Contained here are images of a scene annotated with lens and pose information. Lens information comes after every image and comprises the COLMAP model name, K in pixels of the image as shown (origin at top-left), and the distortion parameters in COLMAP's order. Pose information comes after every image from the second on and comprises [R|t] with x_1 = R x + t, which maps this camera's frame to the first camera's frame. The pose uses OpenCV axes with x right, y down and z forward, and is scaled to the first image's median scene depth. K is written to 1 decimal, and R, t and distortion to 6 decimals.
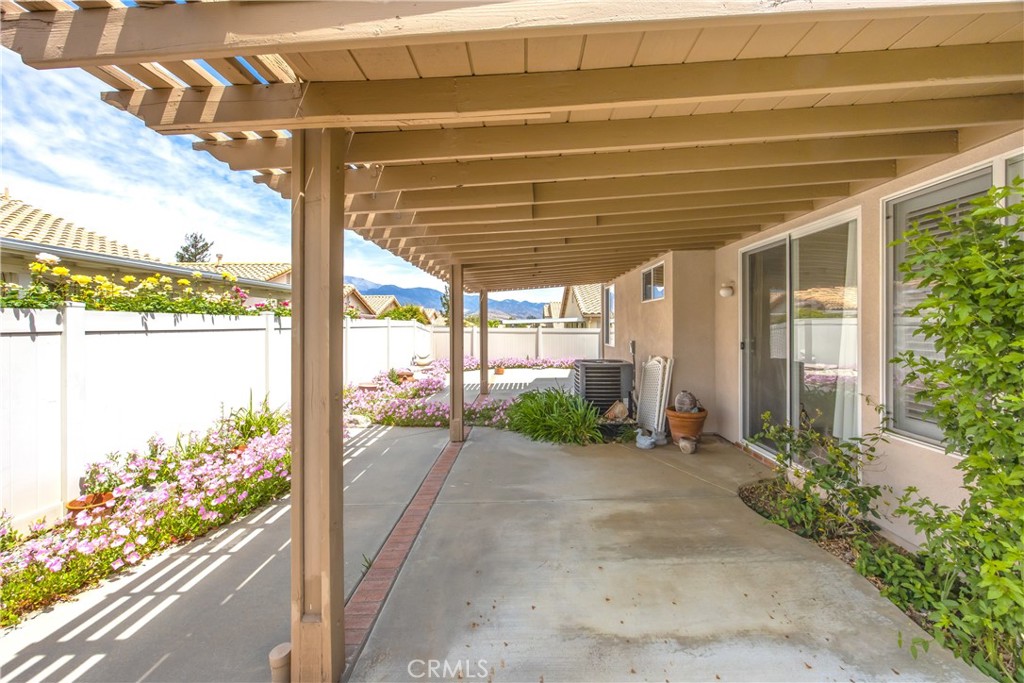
lens RADIAL K [[418.8, 0, 510.5], [0, 418.8, 327.3], [0, 0, 1]] dist [-0.002499, -0.000321]
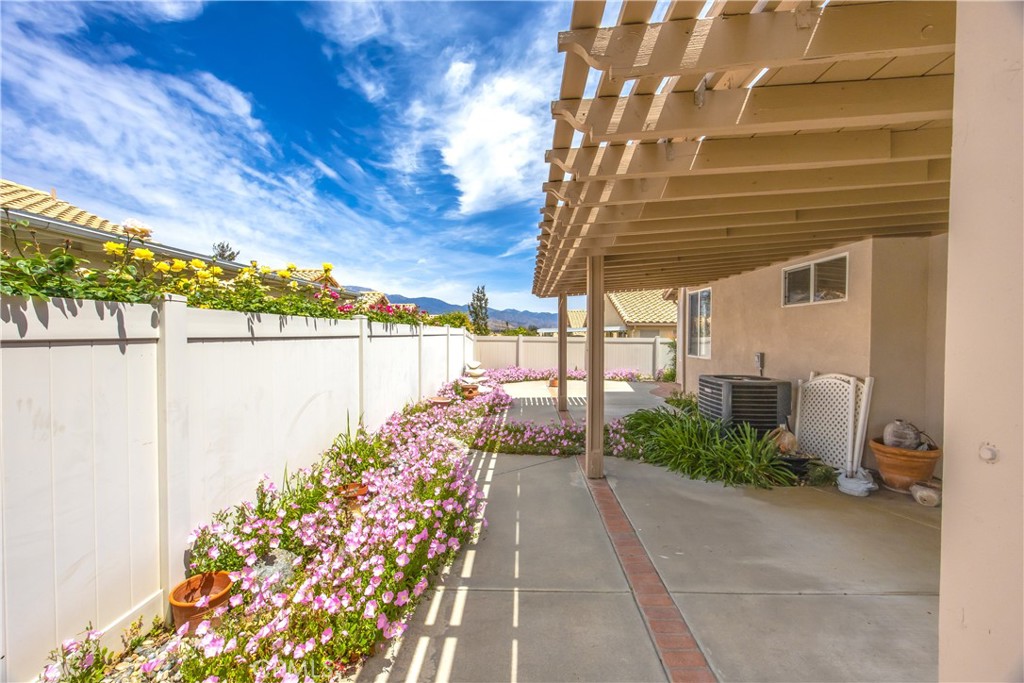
lens RADIAL K [[409.1, 0, 491.4], [0, 409.1, 346.1], [0, 0, 1]] dist [-0.000426, -0.000069]
pose [[0.998580, 0.006247, -0.052910, -0.415986], [-0.004995, 0.999705, 0.023758, 0.003870], [0.053043, -0.023460, 0.998317, 0.306913]]
